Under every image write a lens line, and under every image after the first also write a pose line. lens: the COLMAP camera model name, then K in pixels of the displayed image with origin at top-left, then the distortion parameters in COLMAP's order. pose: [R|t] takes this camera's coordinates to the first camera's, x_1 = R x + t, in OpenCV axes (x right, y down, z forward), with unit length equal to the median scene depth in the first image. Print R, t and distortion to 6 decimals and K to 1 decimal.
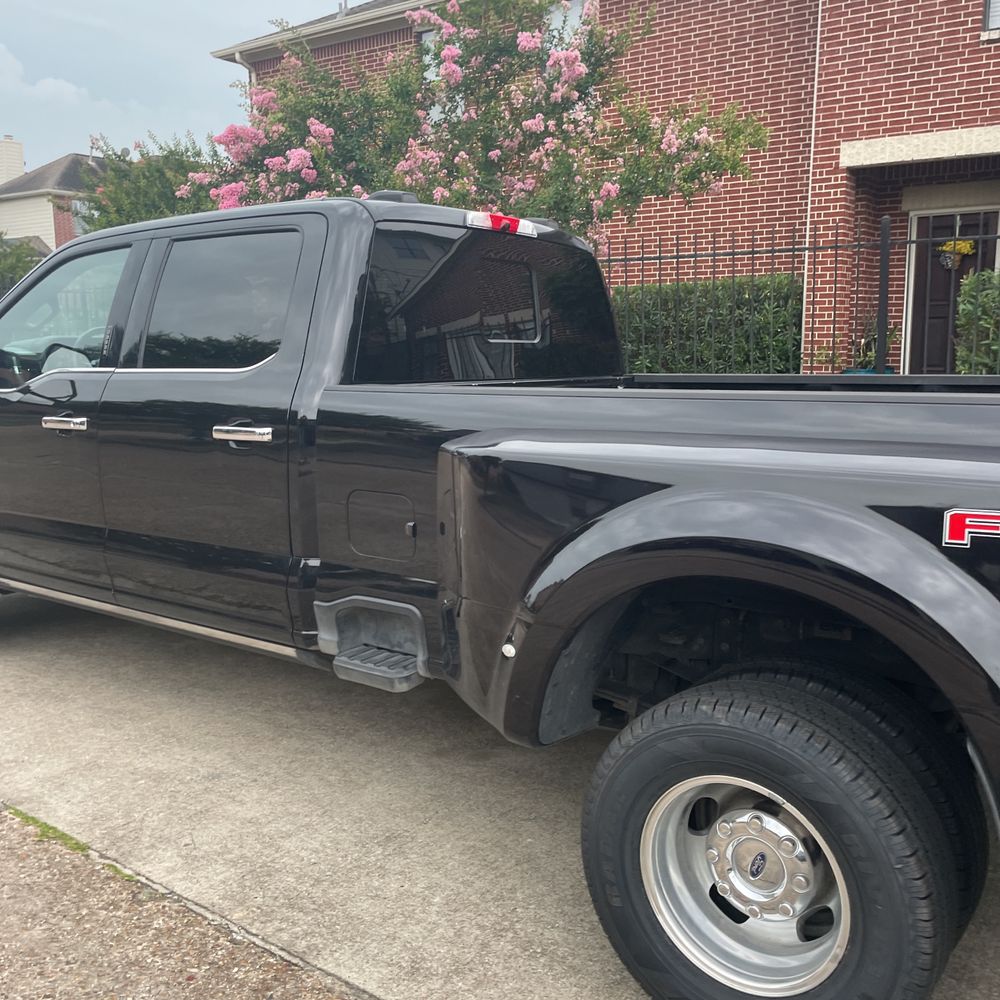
lens RADIAL K [[1020.4, 0, 531.2], [0, 1020.4, 478.2], [0, 0, 1]] dist [0.072008, -0.121339]
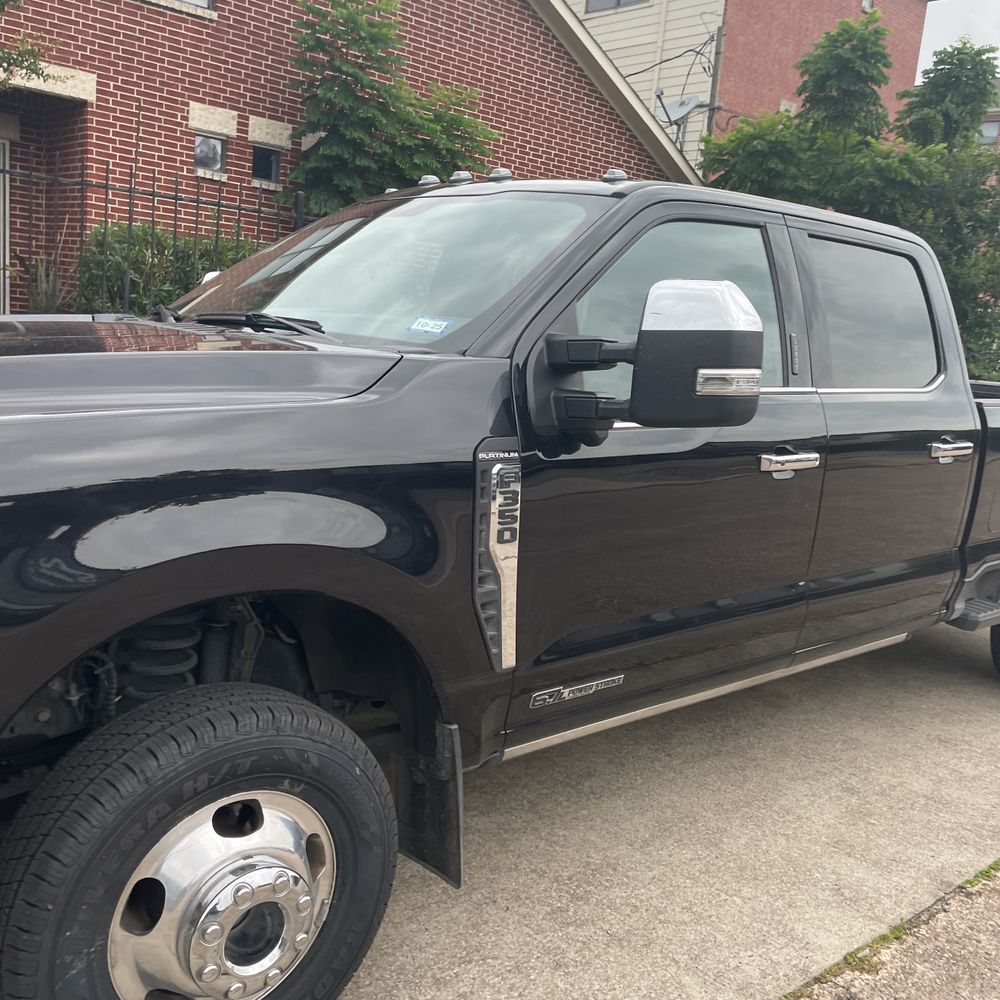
lens RADIAL K [[986.4, 0, 500.0], [0, 986.4, 500.0], [0, 0, 1]] dist [0.097209, -0.132640]
pose [[0.228976, -0.144735, 0.962612, -0.432865], [0.040022, 0.989448, 0.139250, -0.048247], [-0.972609, 0.006641, 0.232352, 0.368007]]
